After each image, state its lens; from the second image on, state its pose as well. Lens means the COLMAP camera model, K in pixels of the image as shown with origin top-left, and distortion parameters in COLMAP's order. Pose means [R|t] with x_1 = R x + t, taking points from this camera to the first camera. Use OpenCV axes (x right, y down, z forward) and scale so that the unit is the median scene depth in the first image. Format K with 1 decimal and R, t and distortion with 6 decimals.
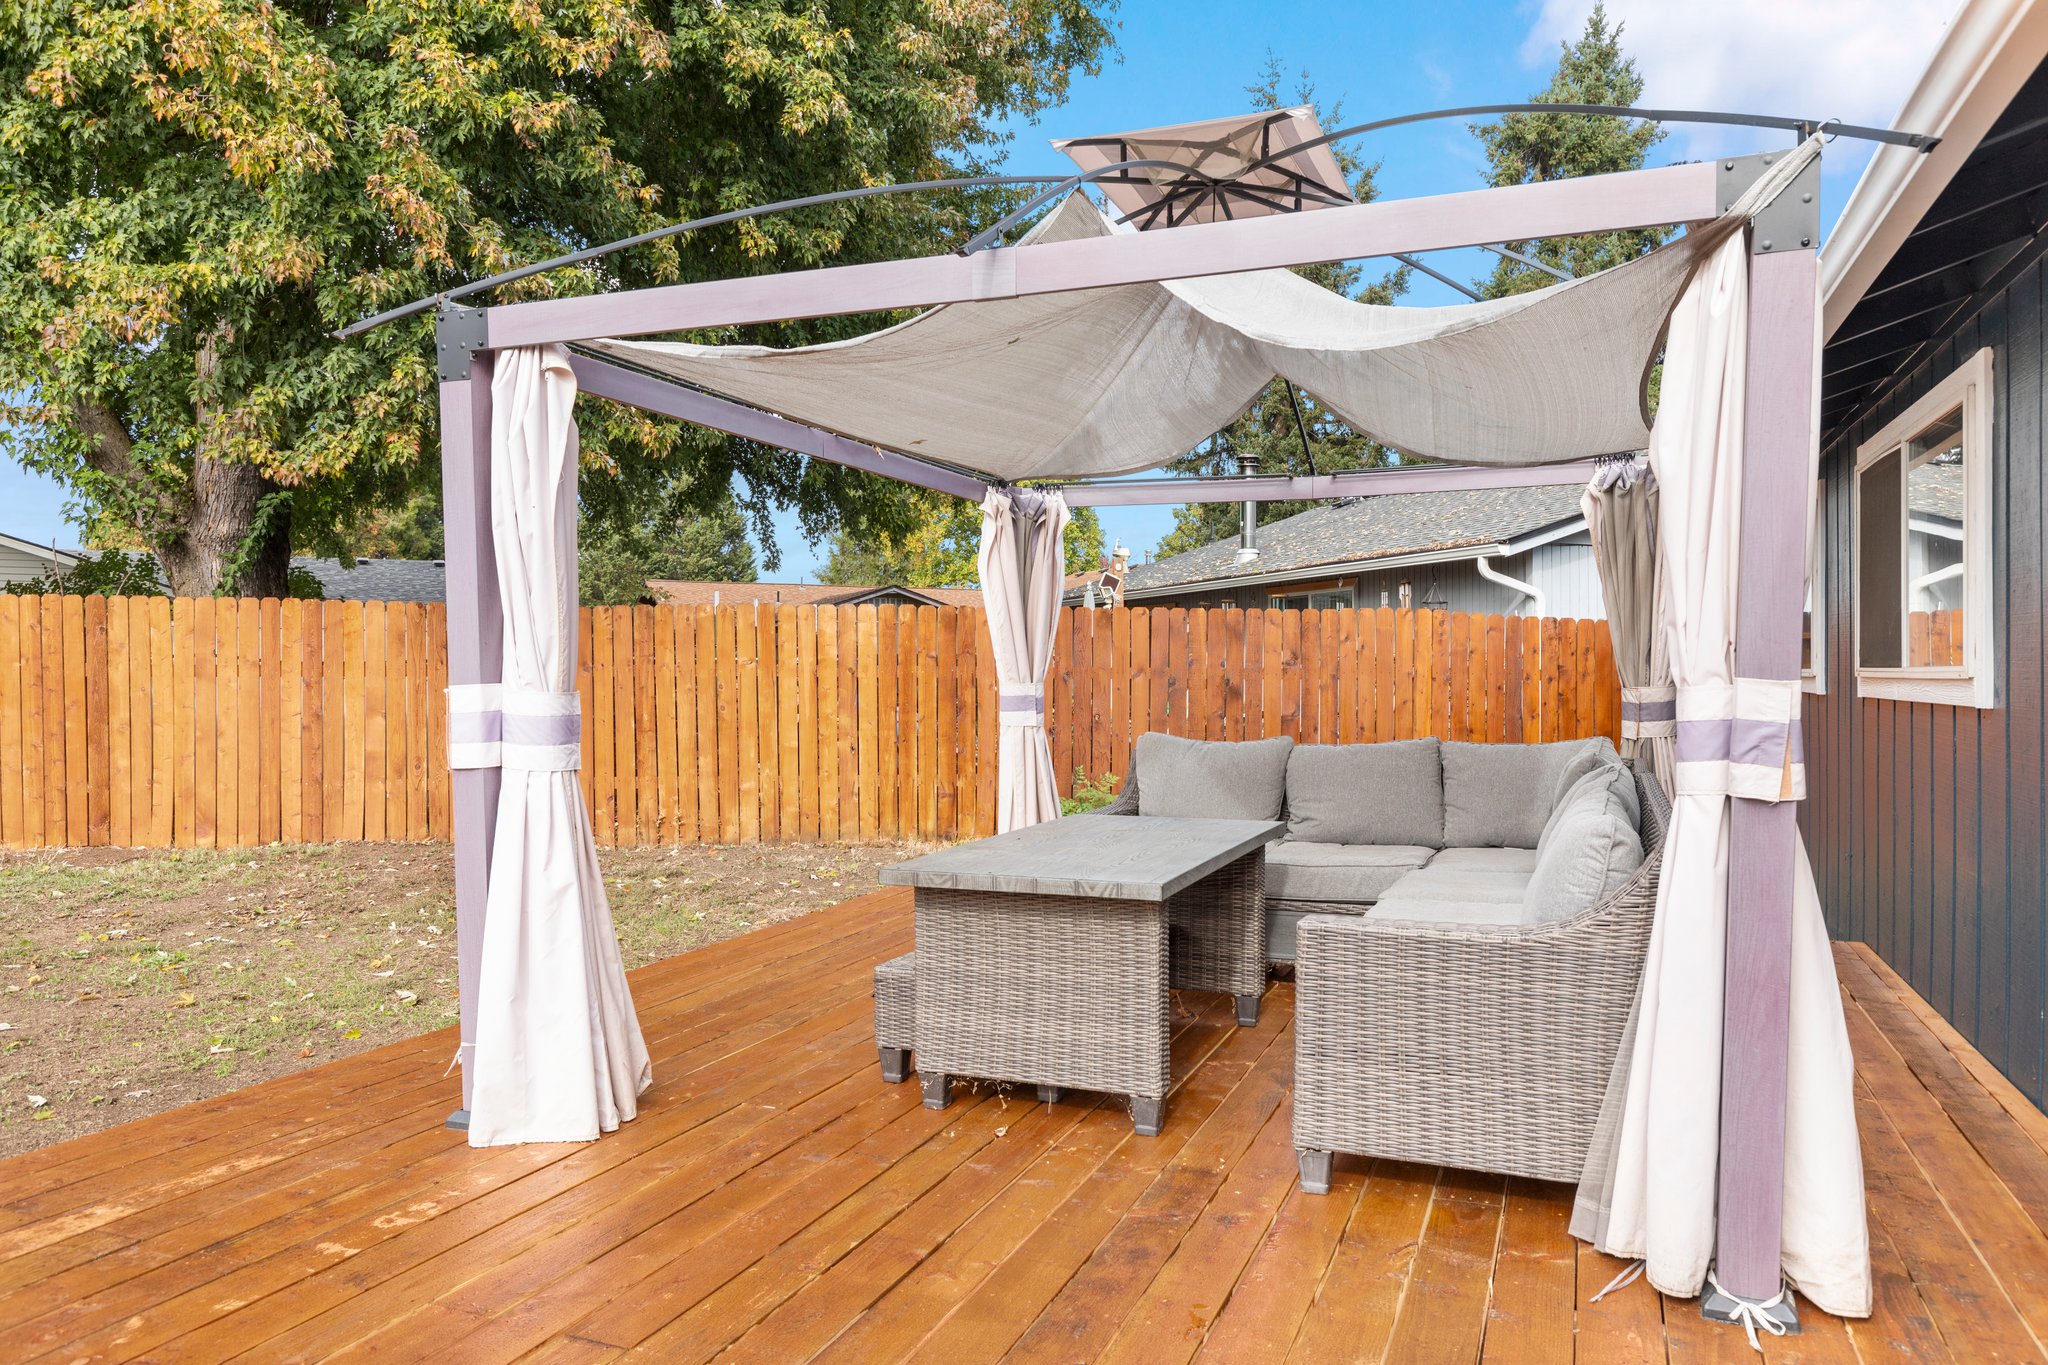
lens RADIAL K [[1377.3, 0, 1026.5], [0, 1377.3, 684.4], [0, 0, 1]] dist [-0.000764, -0.000796]
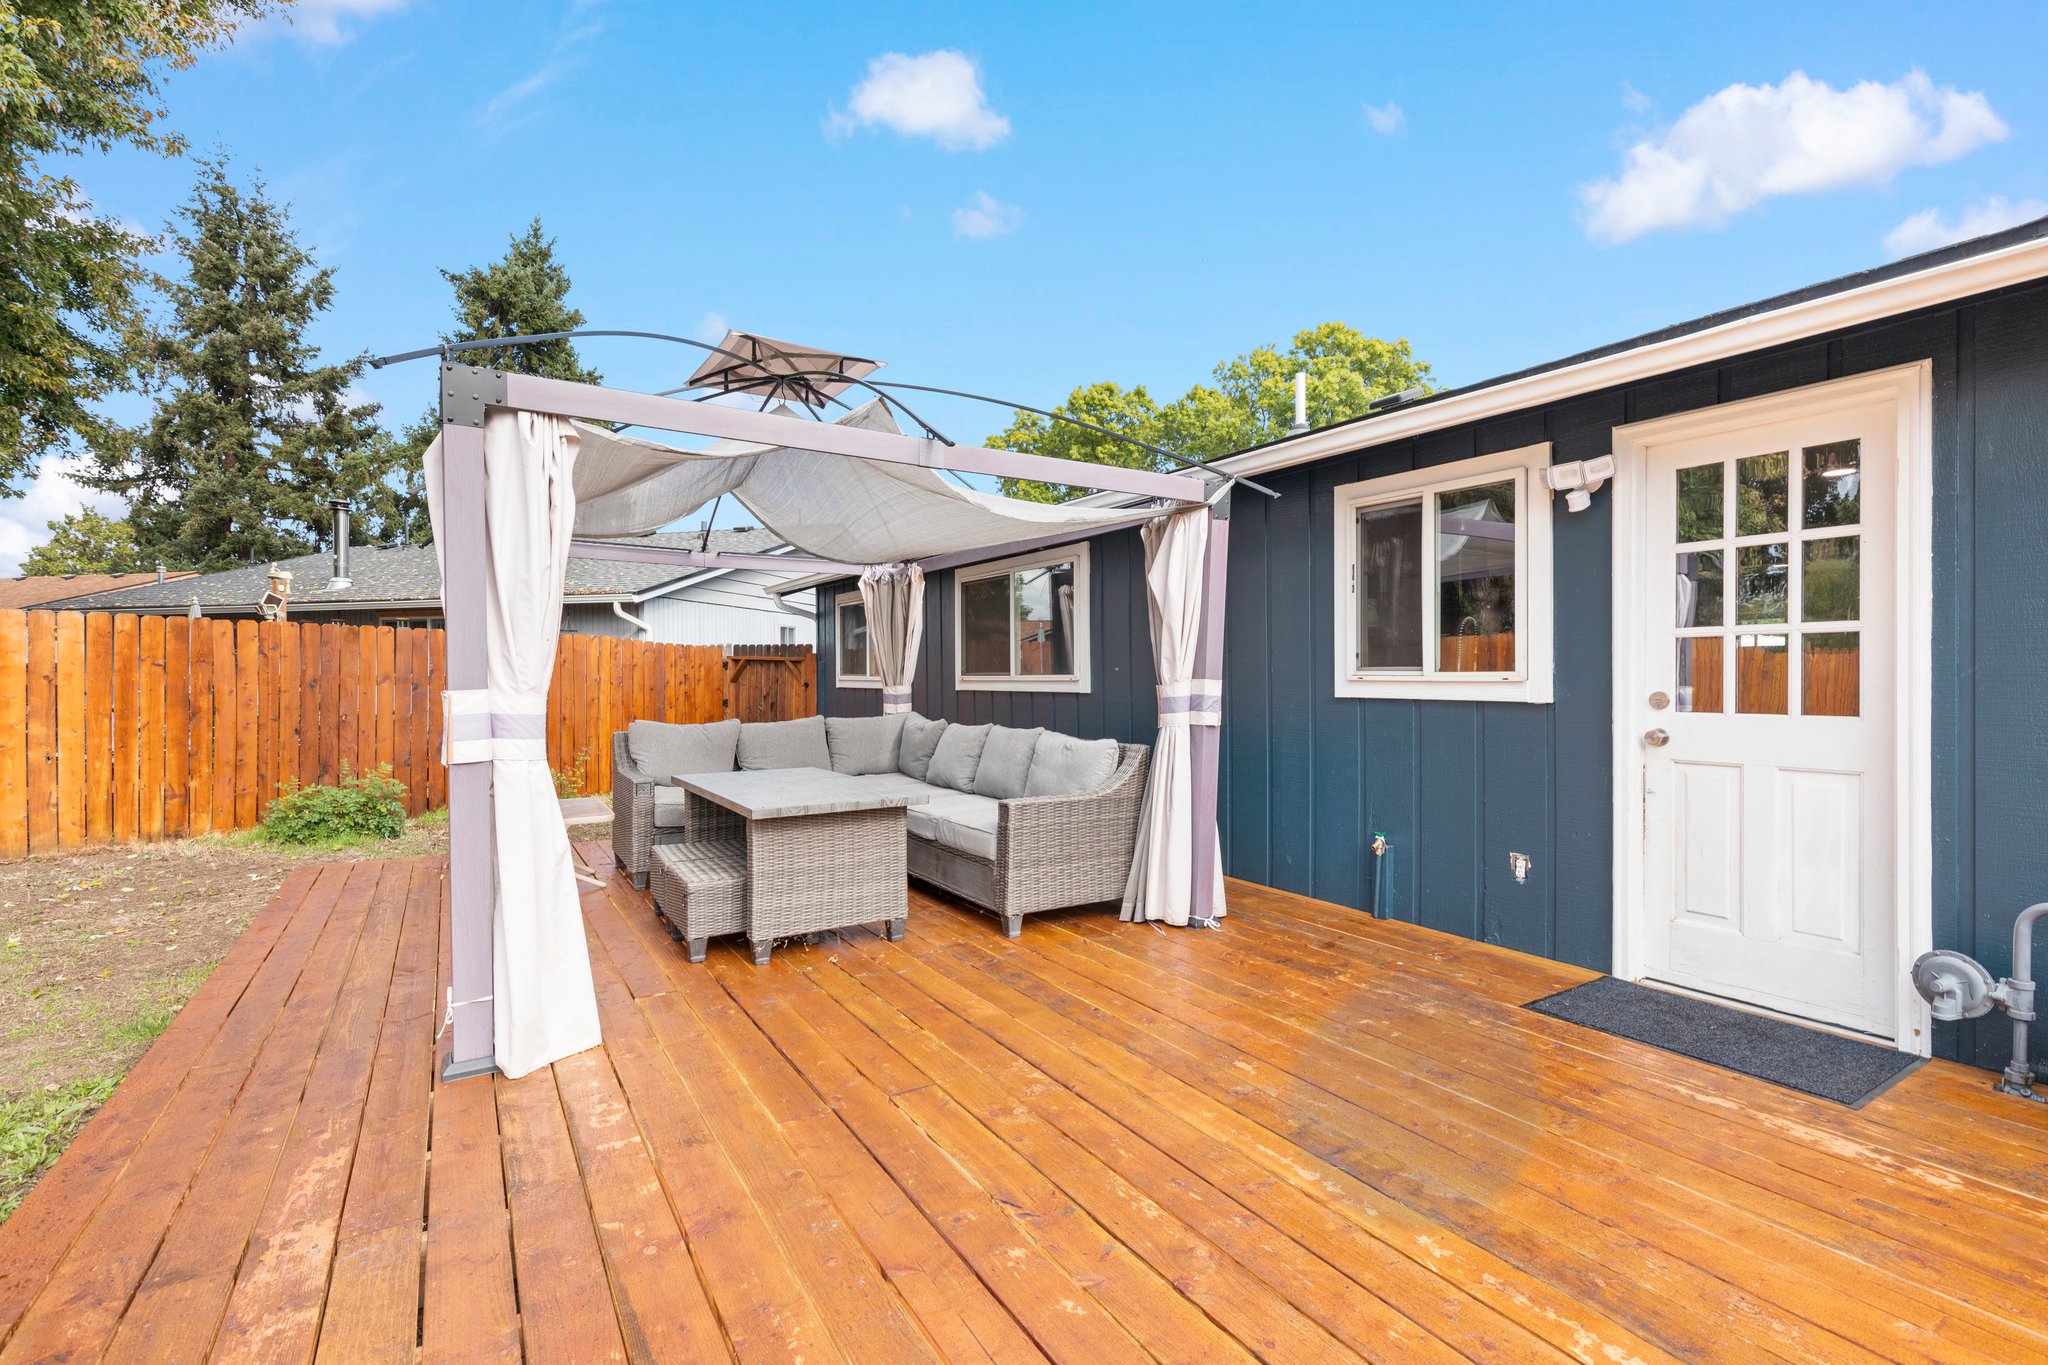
lens RADIAL K [[917.0, 0, 1033.3], [0, 917.0, 681.9], [0, 0, 1]] dist [0.009097, -0.005870]
pose [[0.590036, -0.005220, 0.807360, -0.241152], [0.009558, 0.999954, -0.000520, -0.000490], [-0.807320, 0.008024, 0.590059, 0.052577]]
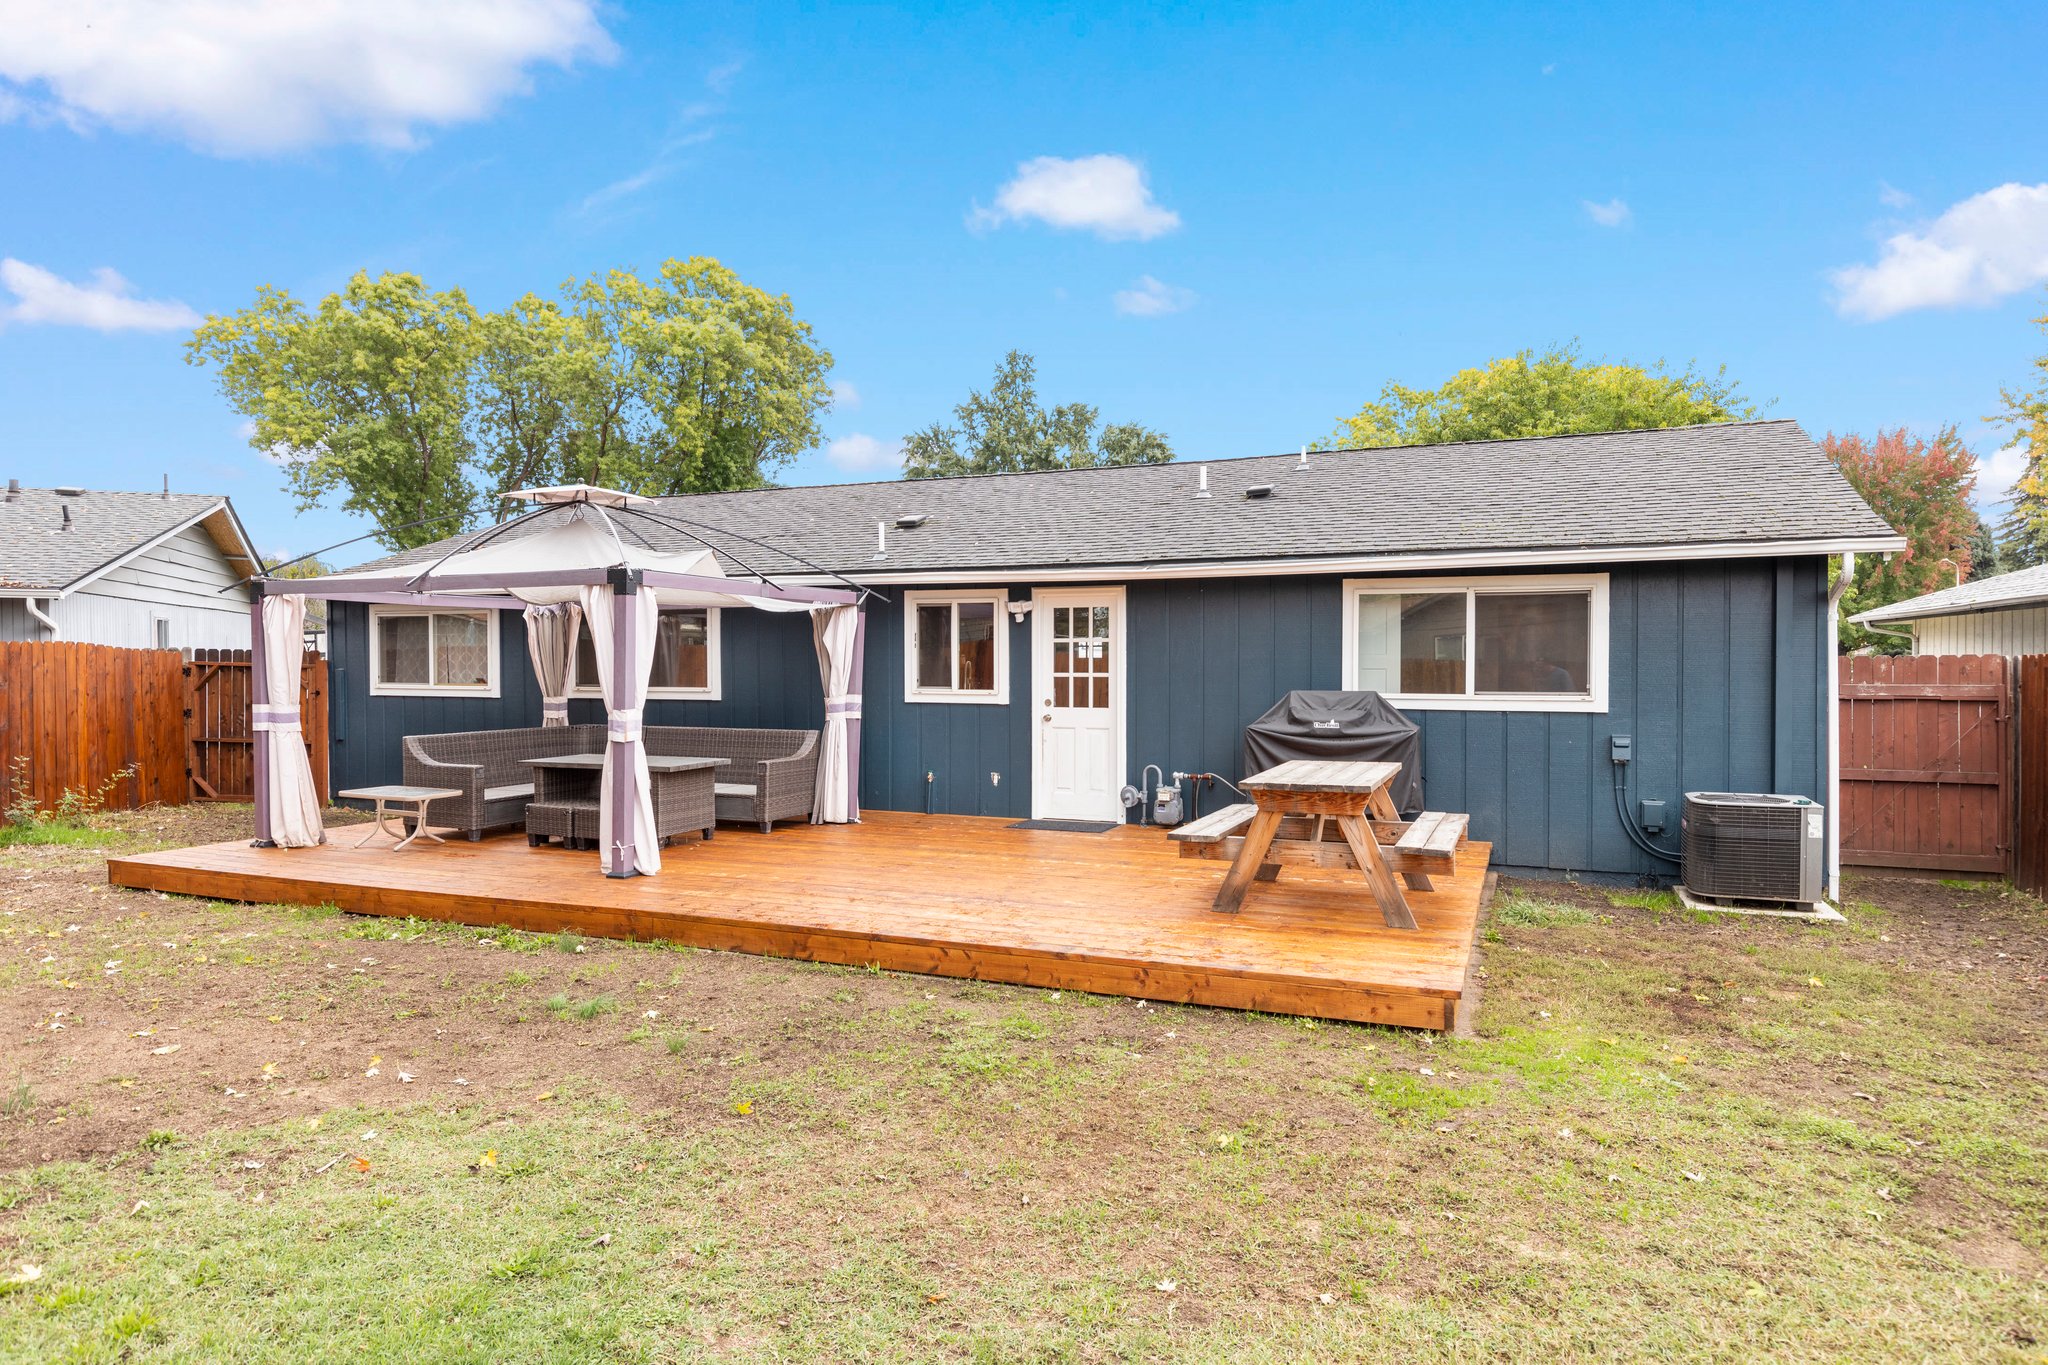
lens RADIAL K [[1201.1, 0, 1024.0], [0, 1201.1, 682.5], [0, 0, 1]] dist [-0.016979, 0.000431]
pose [[0.024969, -0.017024, 0.999543, -0.864638], [0.010191, 0.999807, 0.016774, -0.026183], [-0.999636, 0.009767, 0.025138, 0.059898]]
